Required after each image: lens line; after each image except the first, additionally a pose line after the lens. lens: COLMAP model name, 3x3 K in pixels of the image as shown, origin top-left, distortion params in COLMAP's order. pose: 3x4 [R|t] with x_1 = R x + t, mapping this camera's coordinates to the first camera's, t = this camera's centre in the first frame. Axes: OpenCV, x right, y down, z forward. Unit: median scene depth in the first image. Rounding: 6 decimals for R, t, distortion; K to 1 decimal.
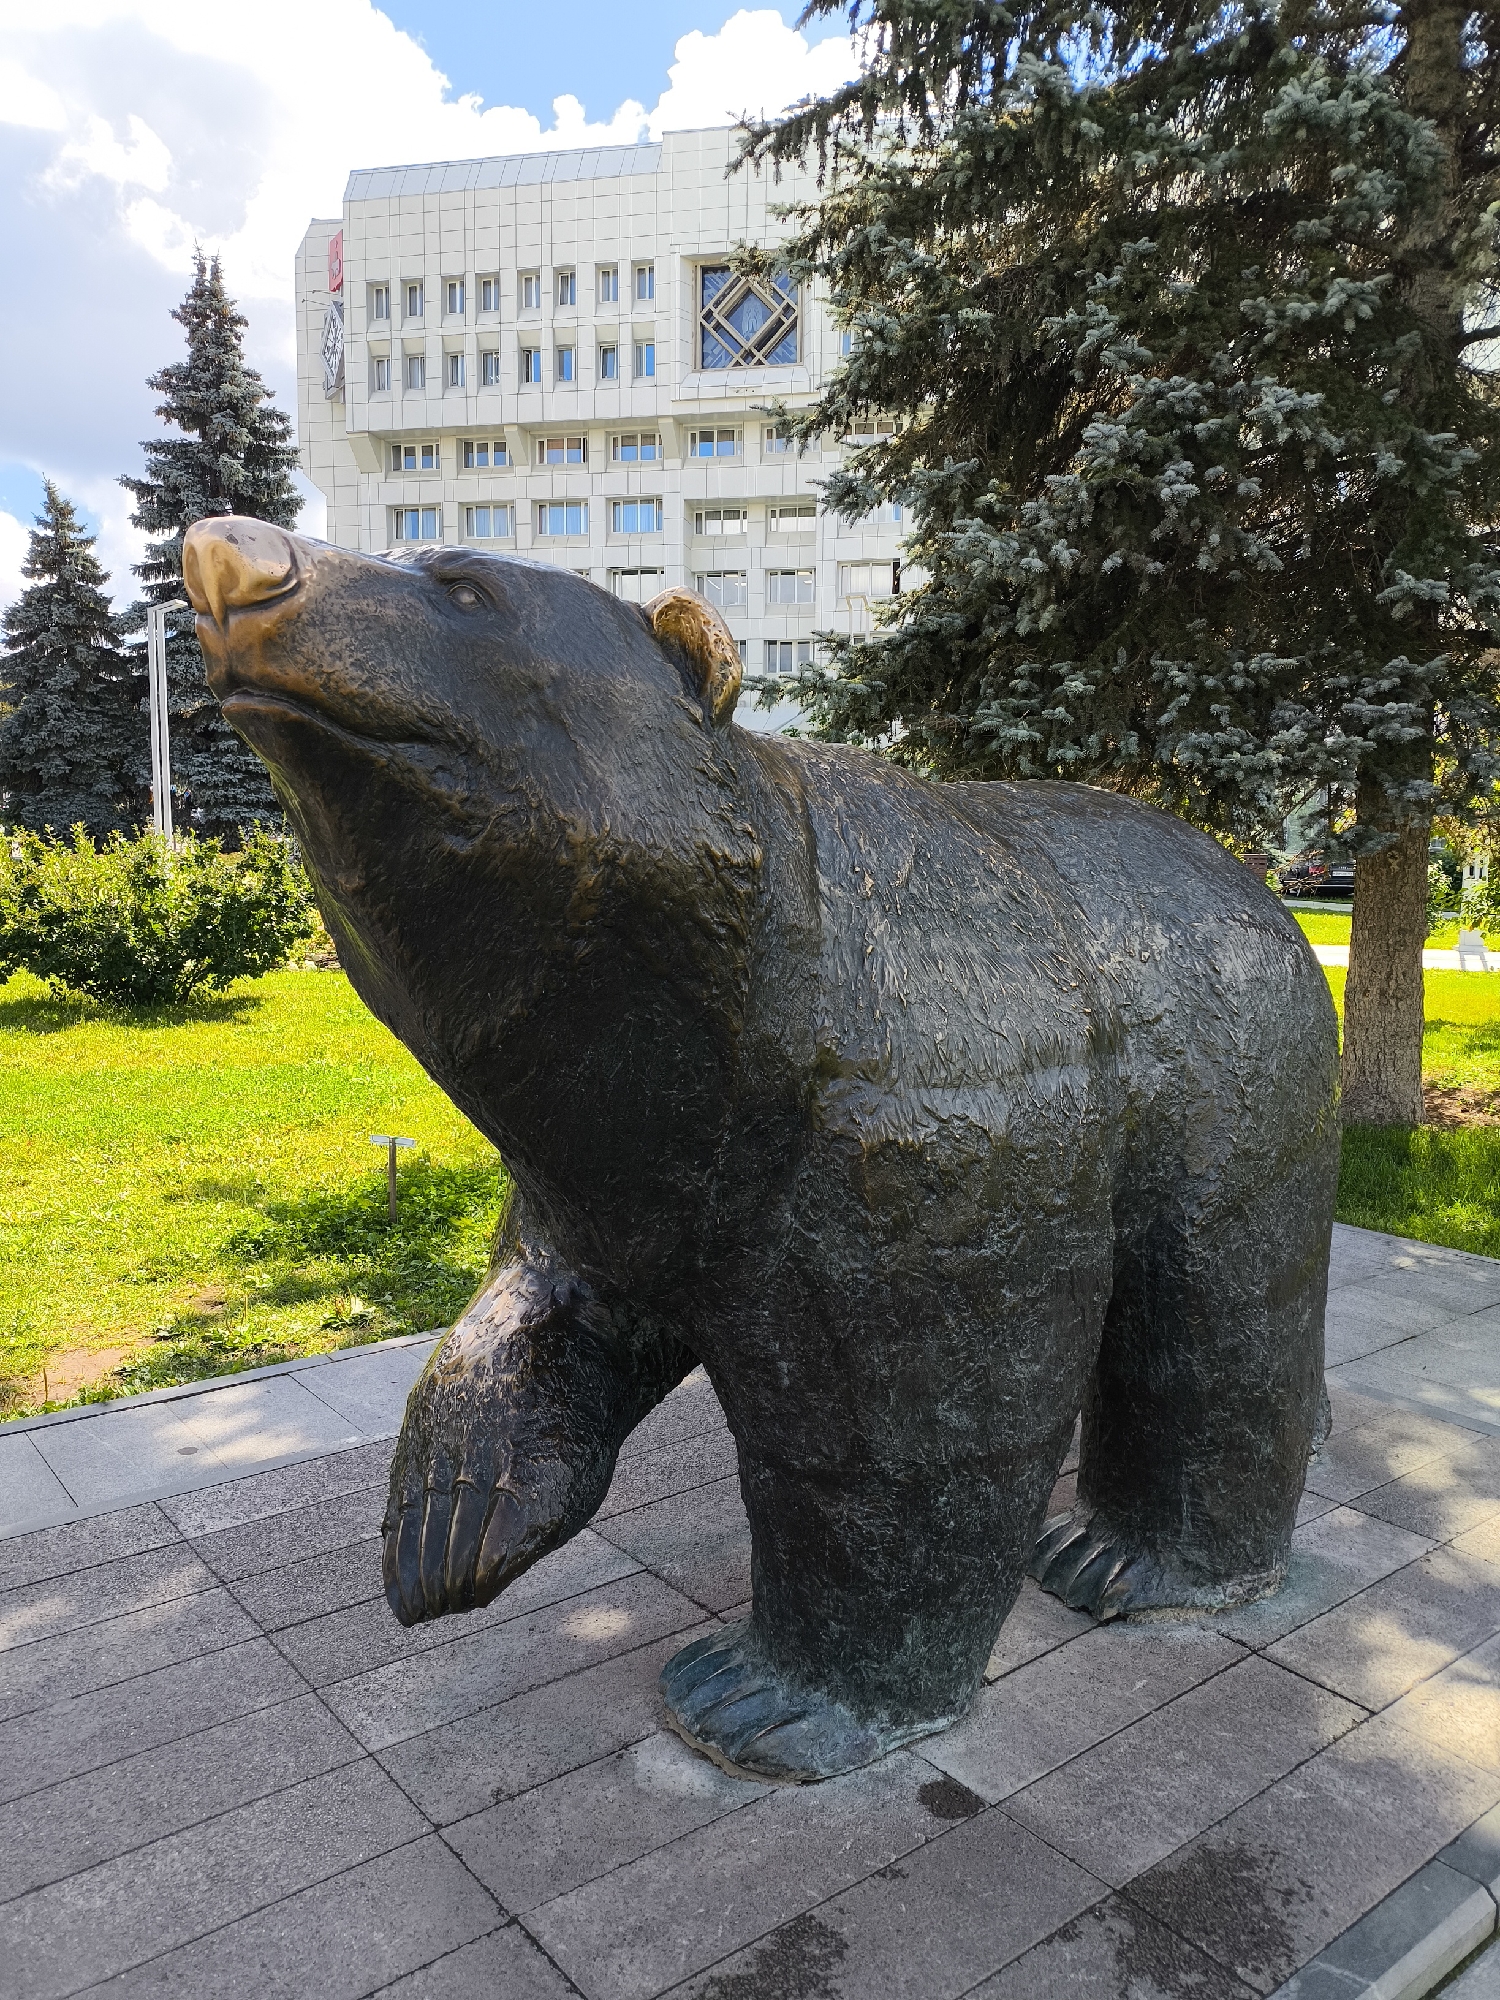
lens RADIAL K [[1469.2, 0, 718.4], [0, 1469.2, 979.8], [0, 0, 1]] dist [0.102965, -0.160837]
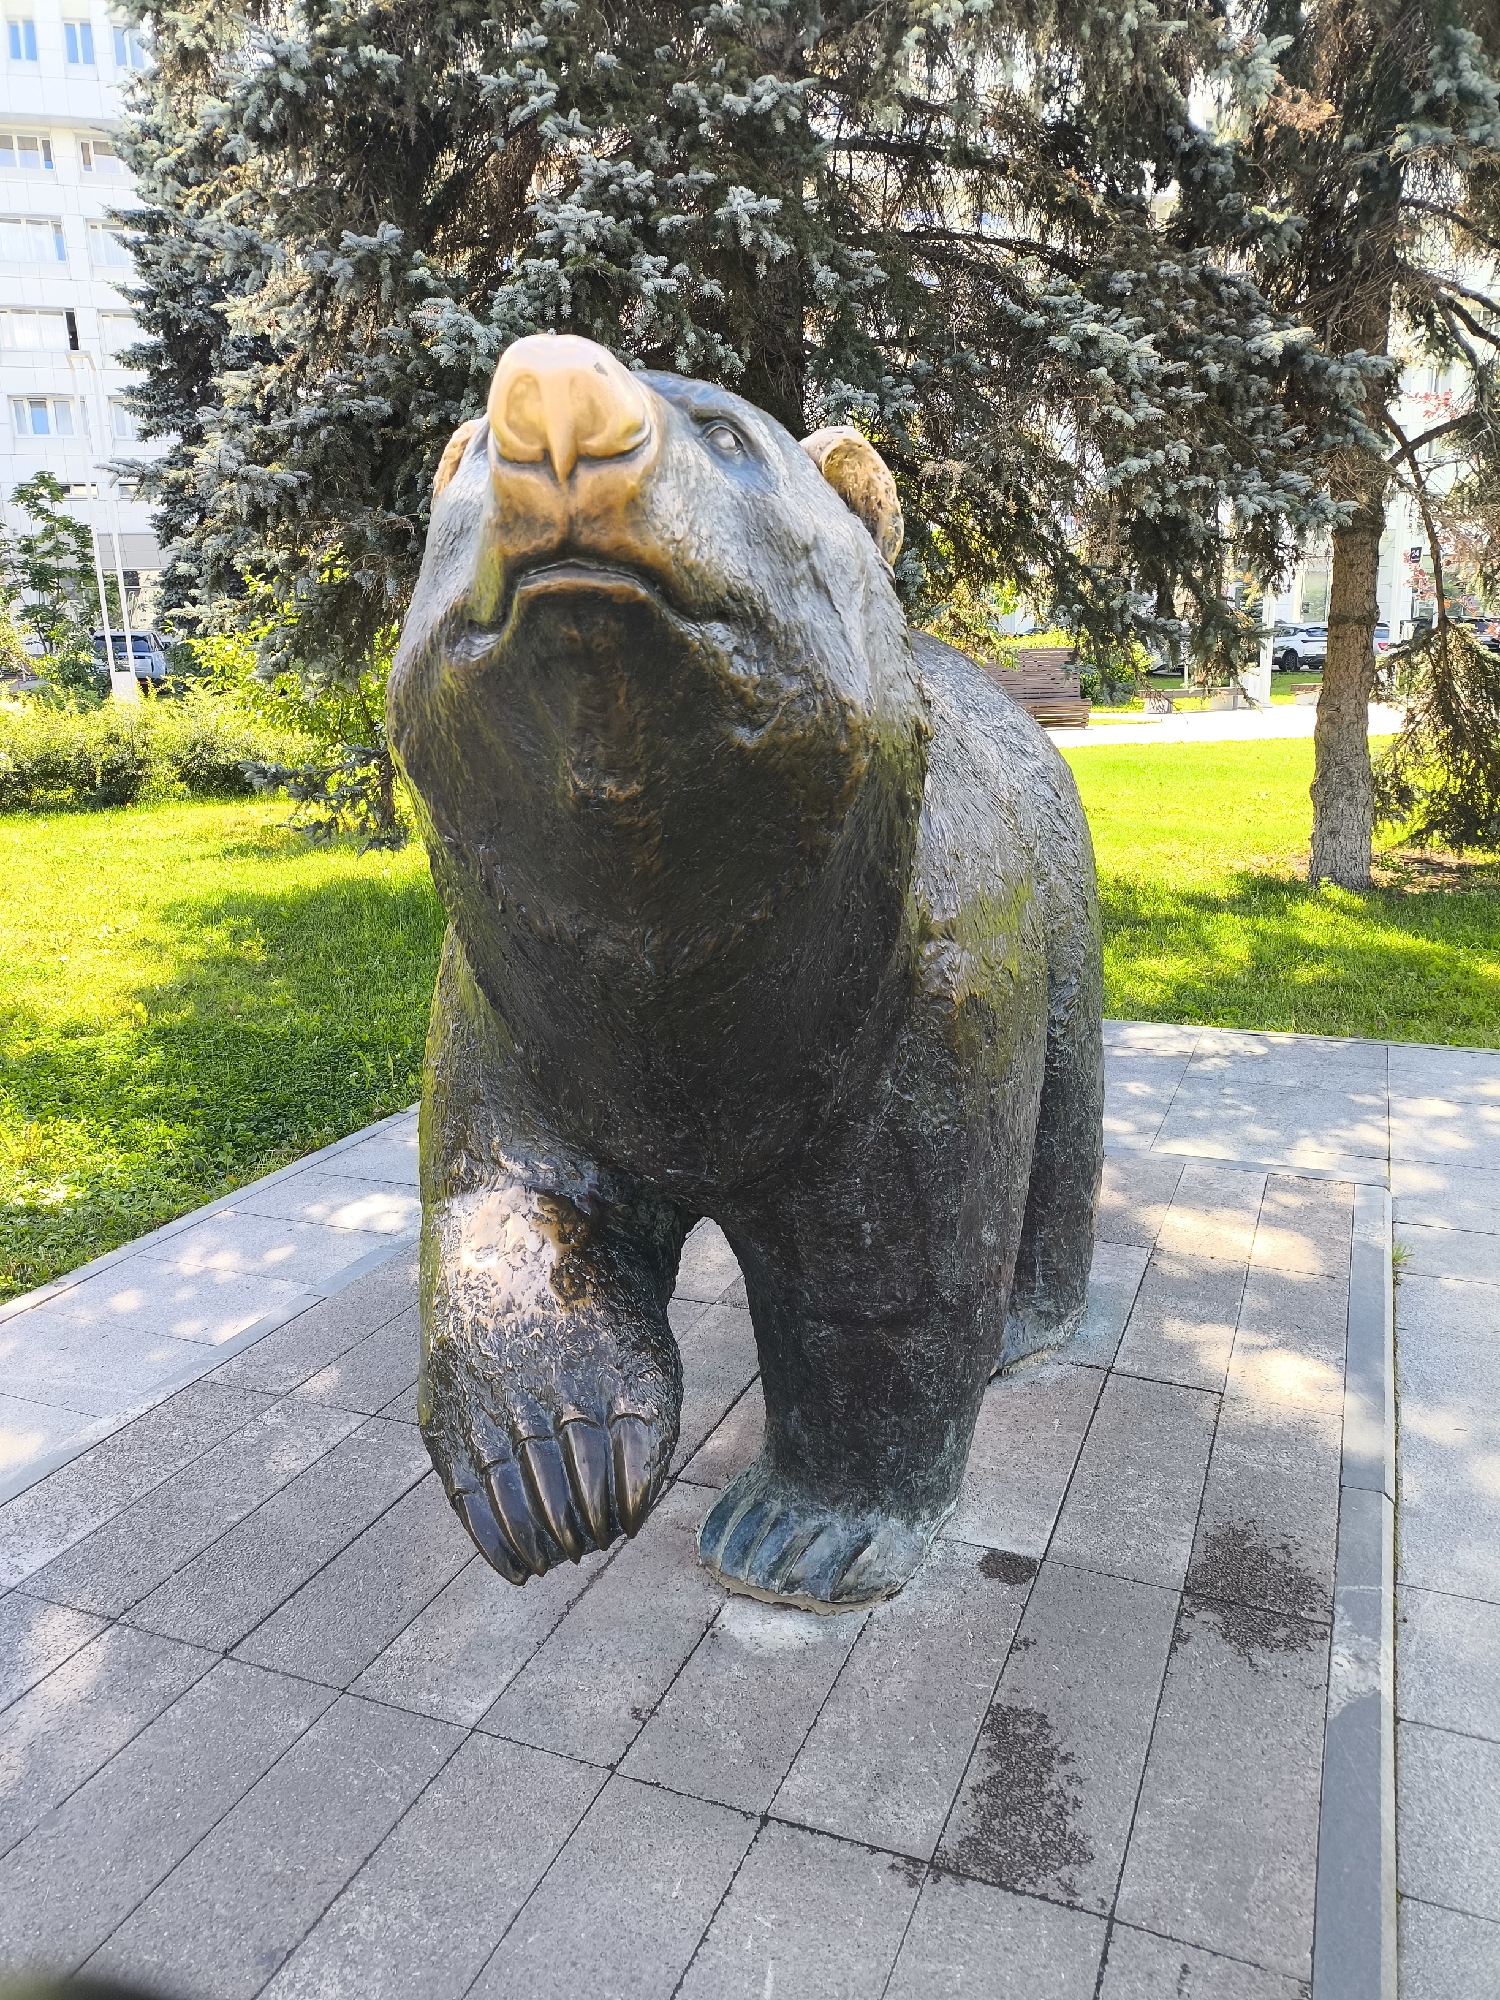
lens RADIAL K [[1486.8, 0, 750.0], [0, 1486.8, 1000.0], [0, 0, 1]] dist [0.088199, -0.132383]
pose [[0.868164, -0.146091, 0.474287, -0.493125], [0.076427, 0.983647, 0.163089, -0.065765], [-0.490356, -0.105340, 0.865132, 0.171587]]
